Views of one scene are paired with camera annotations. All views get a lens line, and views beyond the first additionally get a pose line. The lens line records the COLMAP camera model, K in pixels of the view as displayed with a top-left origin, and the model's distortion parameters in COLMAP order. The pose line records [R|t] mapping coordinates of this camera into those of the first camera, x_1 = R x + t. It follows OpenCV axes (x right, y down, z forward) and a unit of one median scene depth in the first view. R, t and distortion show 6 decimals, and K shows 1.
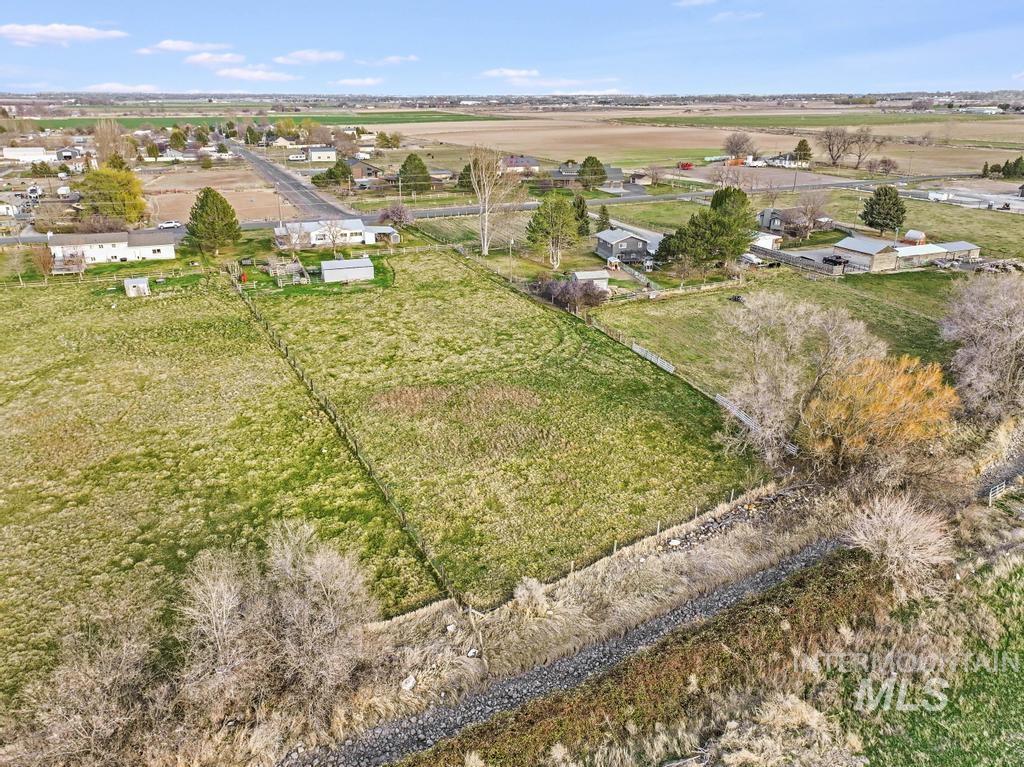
lens RADIAL K [[716.2, 0, 511.4], [0, 716.2, 382.3], [0, 0, 1]] dist [0.001025, 0.014151]
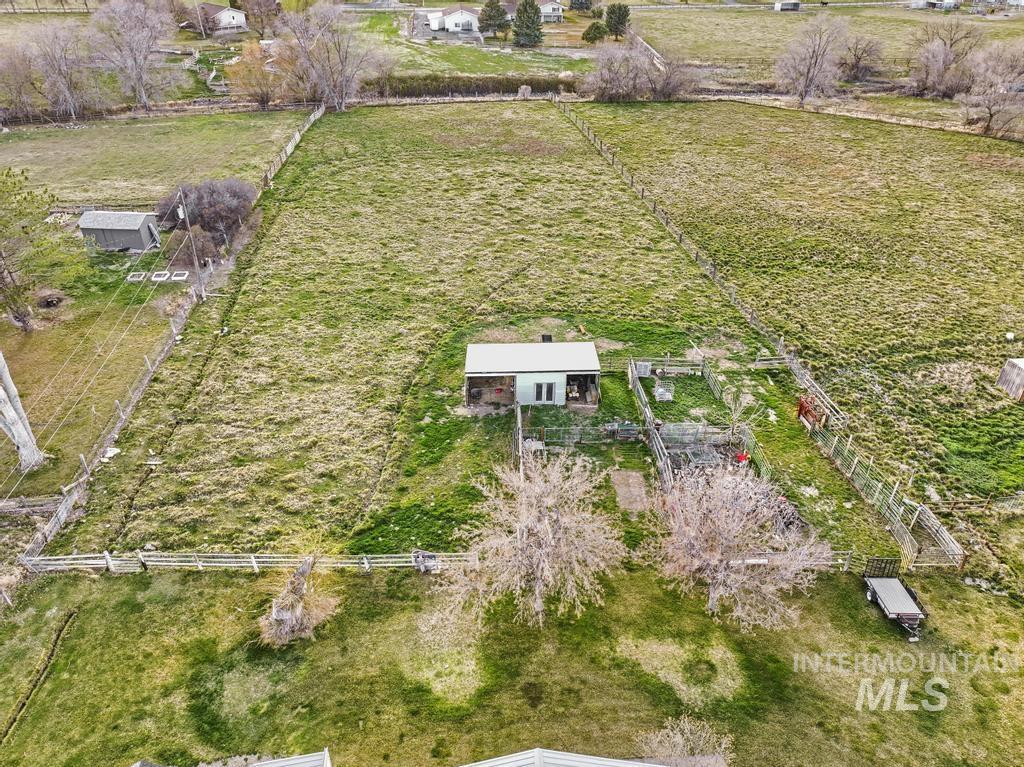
lens RADIAL K [[716.2, 0, 510.5], [0, 716.2, 387.0], [0, 0, 1]] dist [0.001025, 0.014151]
pose [[-0.937854, -0.214419, 0.272863, -0.435349], [0.113025, 0.554679, 0.824352, -0.626264], [-0.328108, 0.803962, -0.495973, 1.616427]]
